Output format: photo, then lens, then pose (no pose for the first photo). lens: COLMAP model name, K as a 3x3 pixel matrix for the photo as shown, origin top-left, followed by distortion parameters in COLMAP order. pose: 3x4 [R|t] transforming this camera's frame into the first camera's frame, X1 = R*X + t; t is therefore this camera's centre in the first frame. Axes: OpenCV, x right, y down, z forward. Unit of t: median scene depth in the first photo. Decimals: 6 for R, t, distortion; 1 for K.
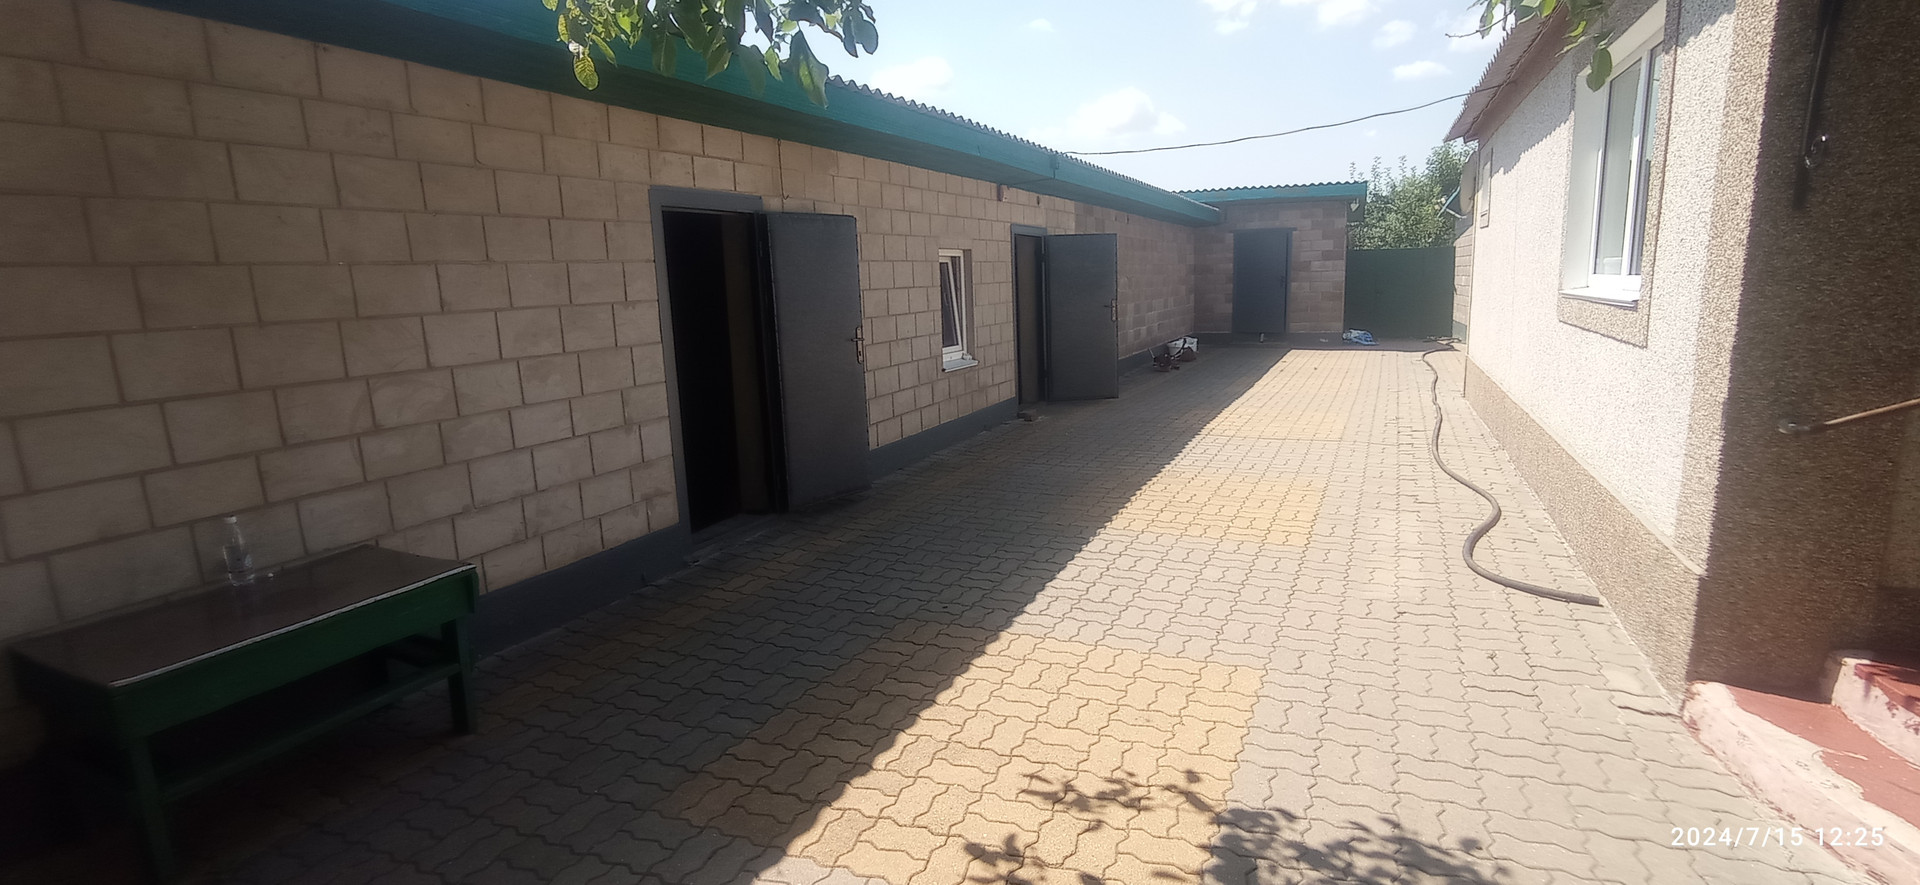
lens RADIAL K [[870.8, 0, 960.0], [0, 870.8, 442.5], [0, 0, 1]] dist [-0.054832, 0.000570]
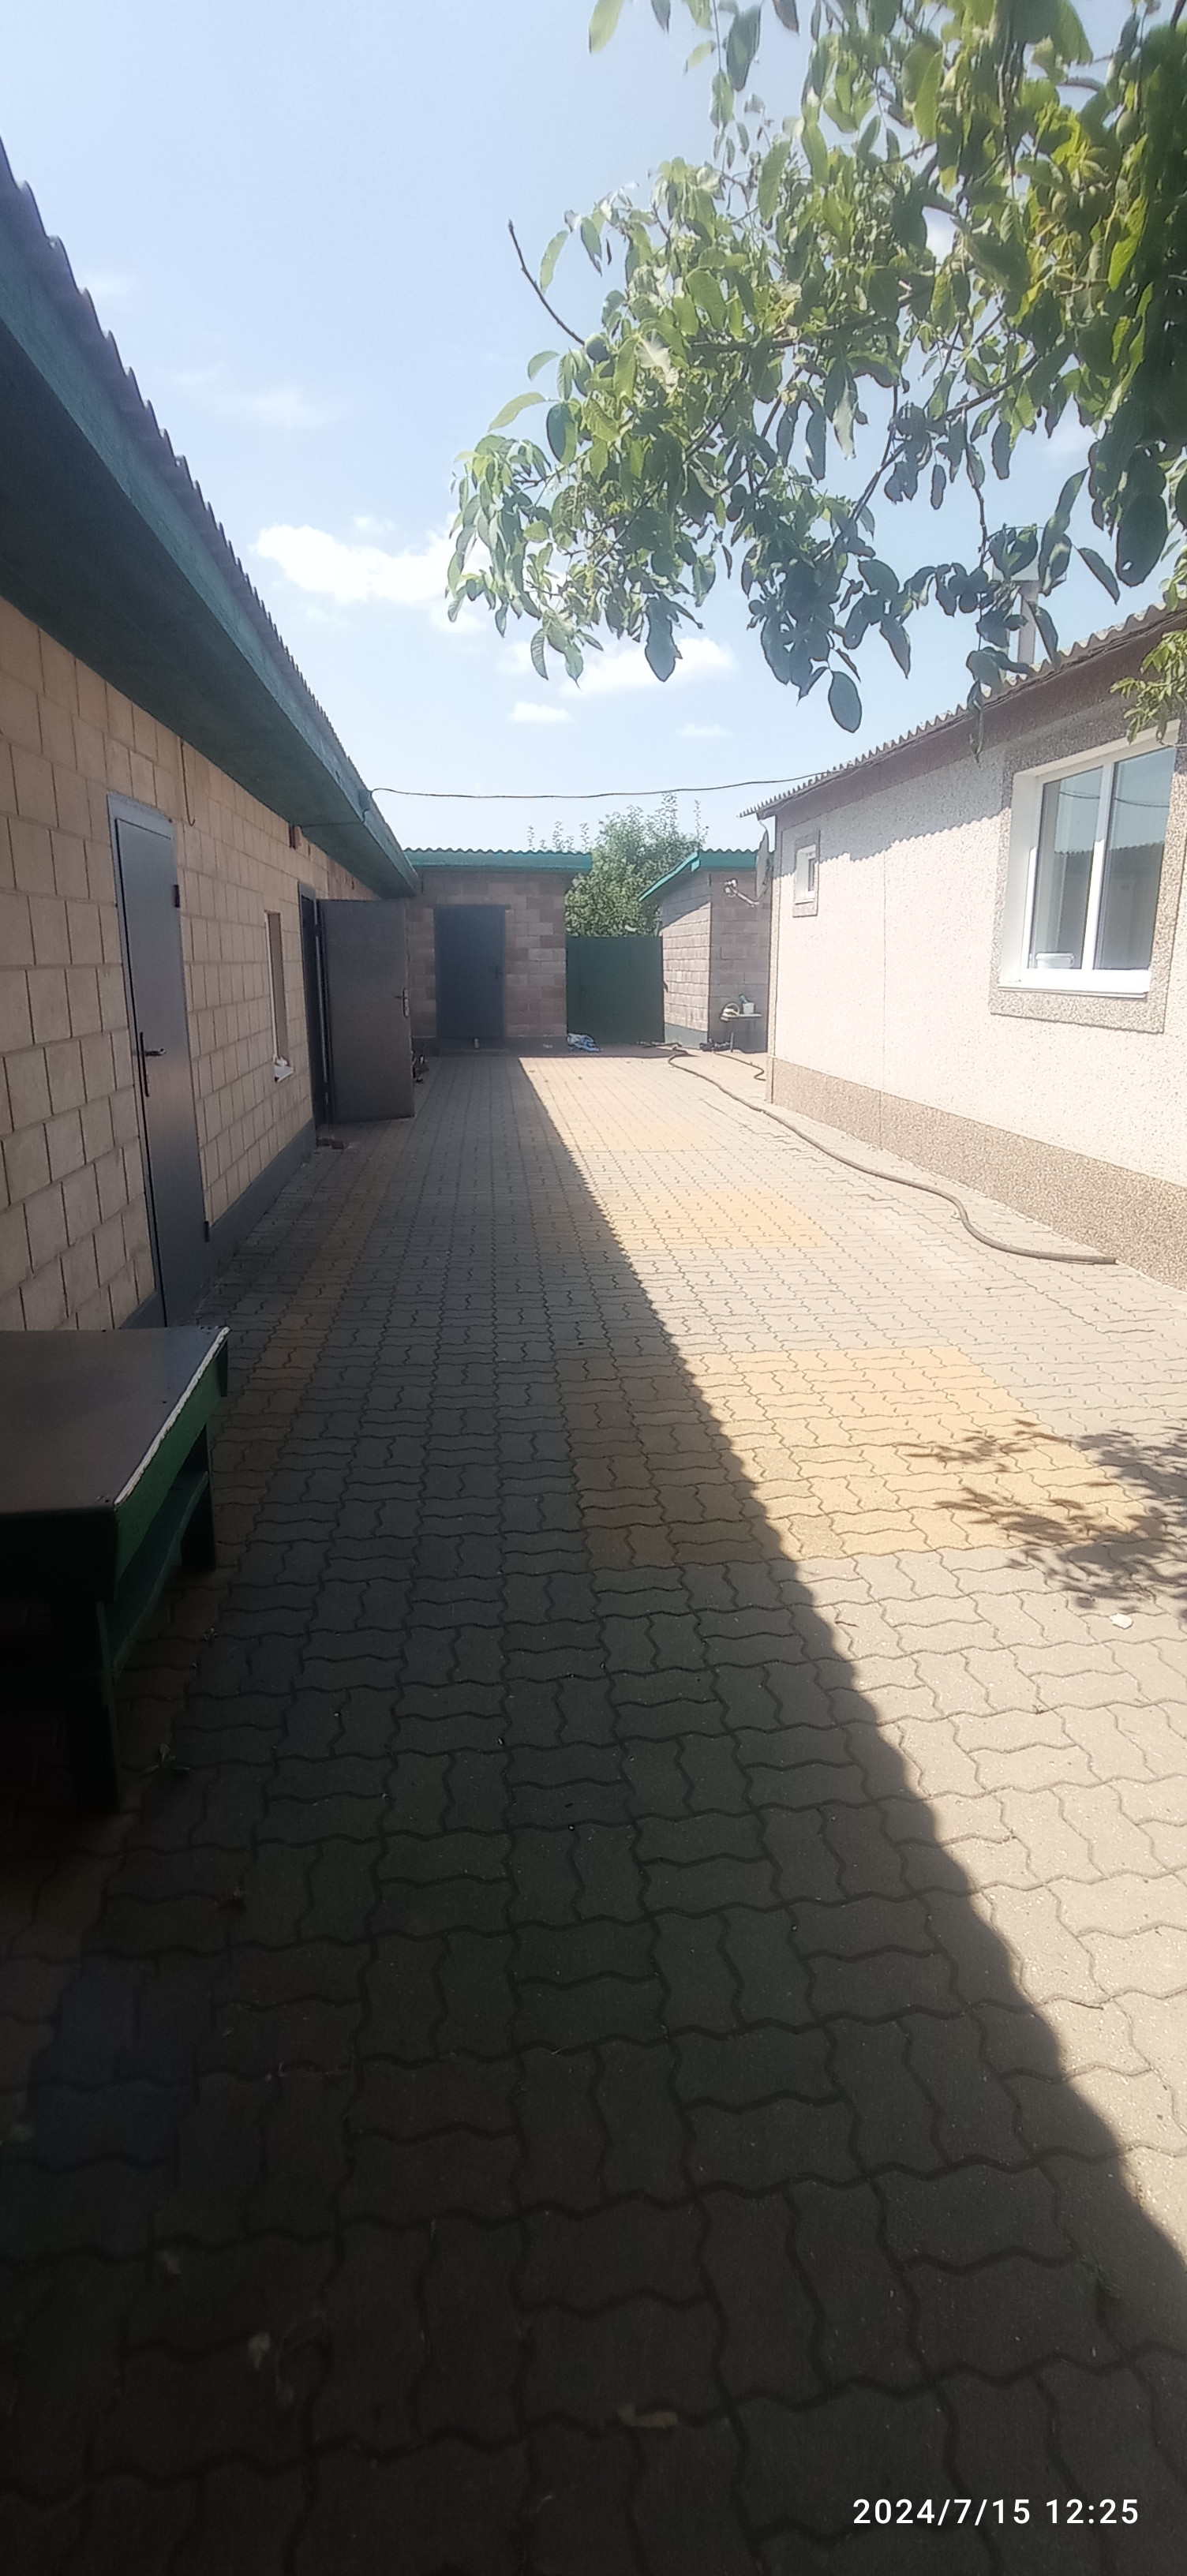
lens RADIAL K [[1168.4, 0, 593.5], [0, 1168.4, 1288.0], [0, 0, 1]] dist [-0.054832, 0.000570]
pose [[0.859331, -0.103504, 0.500837, -0.632425], [0.062689, 0.993239, 0.097704, 0.028279], [-0.507564, -0.052563, 0.860009, 0.018551]]
